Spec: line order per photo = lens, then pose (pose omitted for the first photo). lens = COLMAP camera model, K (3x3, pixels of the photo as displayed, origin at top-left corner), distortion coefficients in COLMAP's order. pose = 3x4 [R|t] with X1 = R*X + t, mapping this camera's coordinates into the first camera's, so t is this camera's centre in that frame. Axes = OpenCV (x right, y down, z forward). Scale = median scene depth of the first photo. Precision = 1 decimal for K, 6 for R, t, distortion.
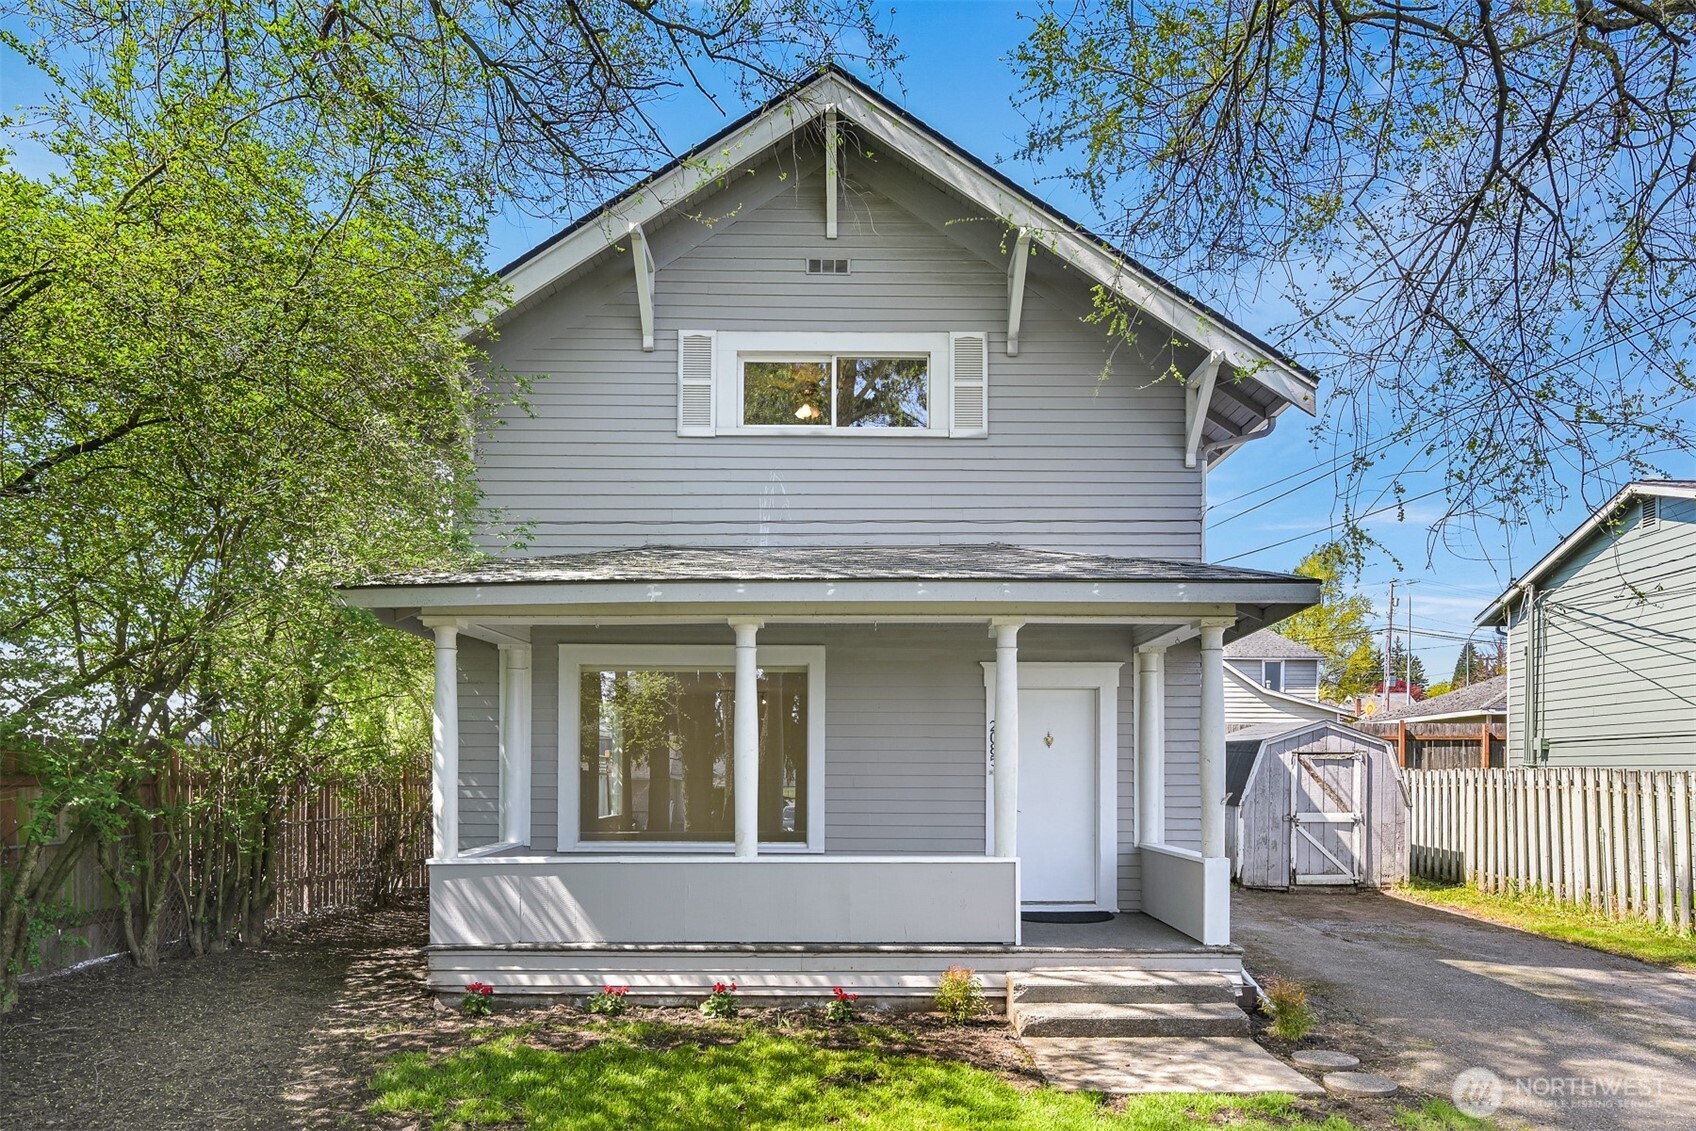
lens RADIAL K [[1074.1, 0, 855.6], [0, 1074.1, 770.7], [0, 0, 1]] dist [-0.002713, 0.001020]
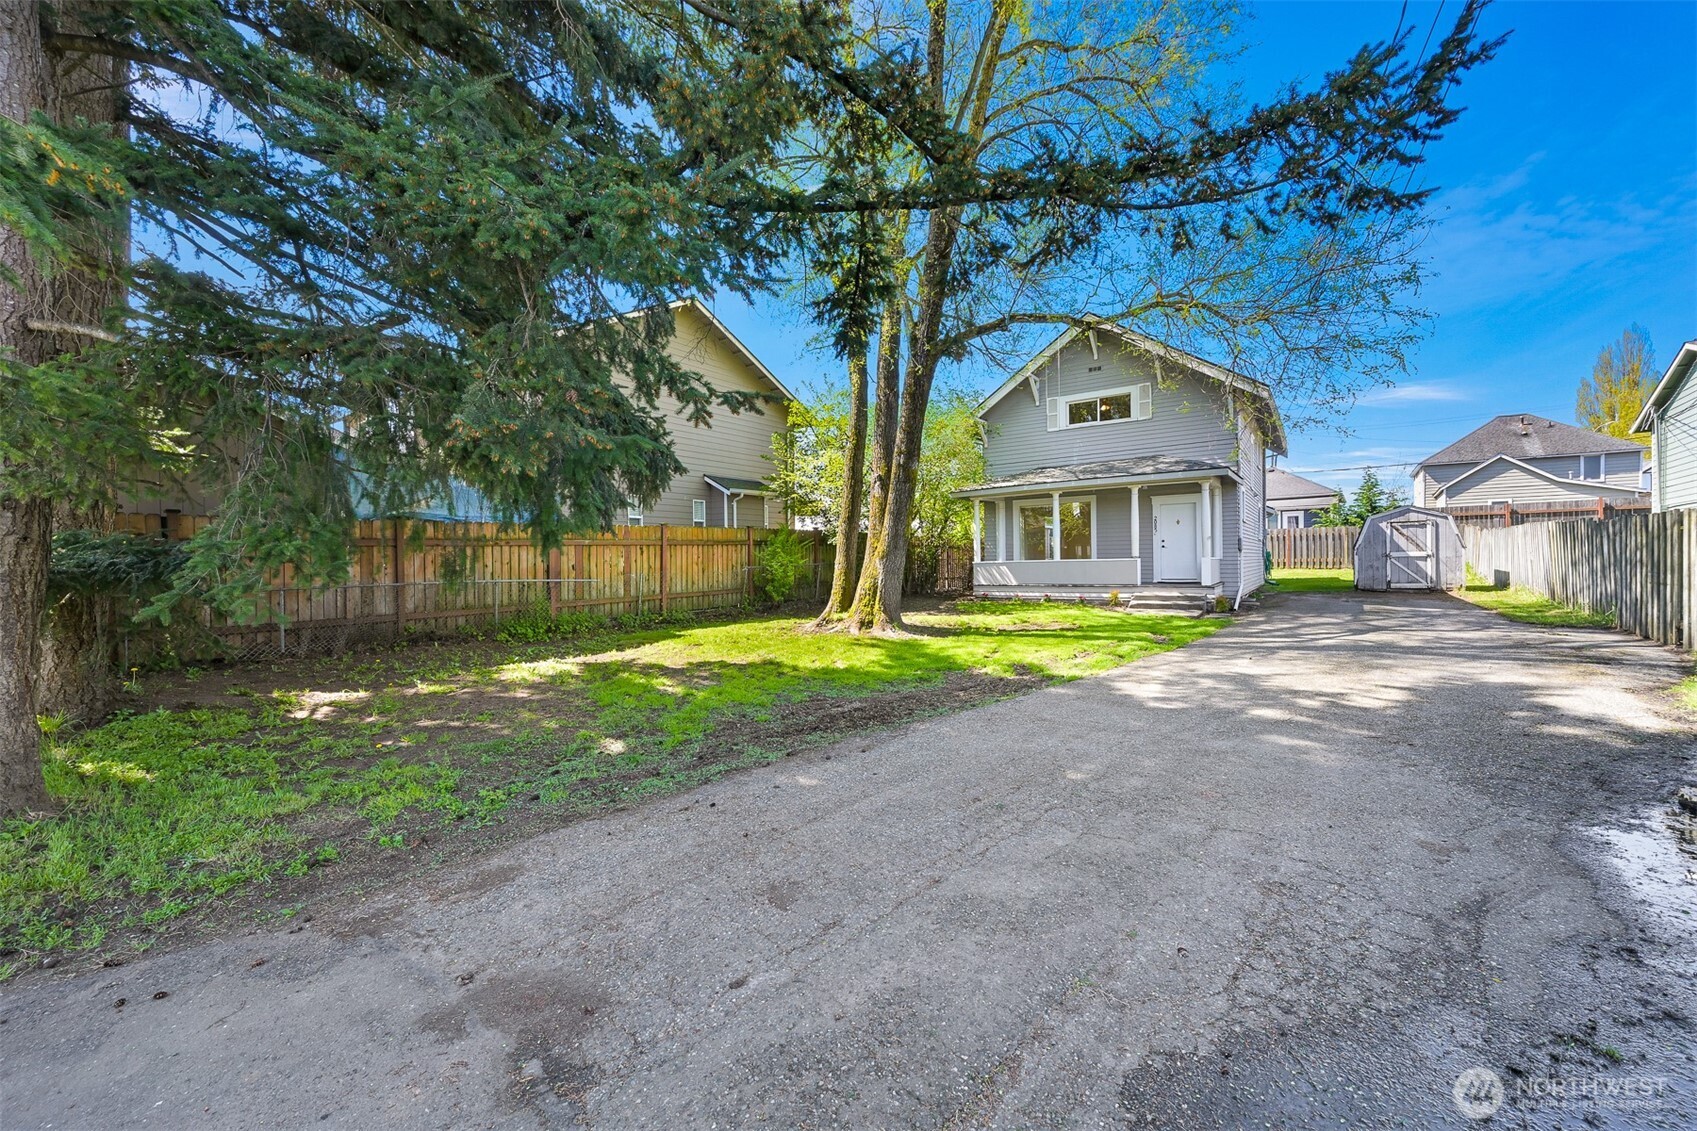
lens RADIAL K [[670.6, 0, 854.4], [0, 670.6, 562.0], [0, 0, 1]] dist [-0.000048, 0.000204]
pose [[0.814796, -0.015737, -0.579534, 0.503671], [0.019630, 0.999807, 0.000450, 0.058232], [0.579415, -0.011743, 0.814948, -0.932669]]
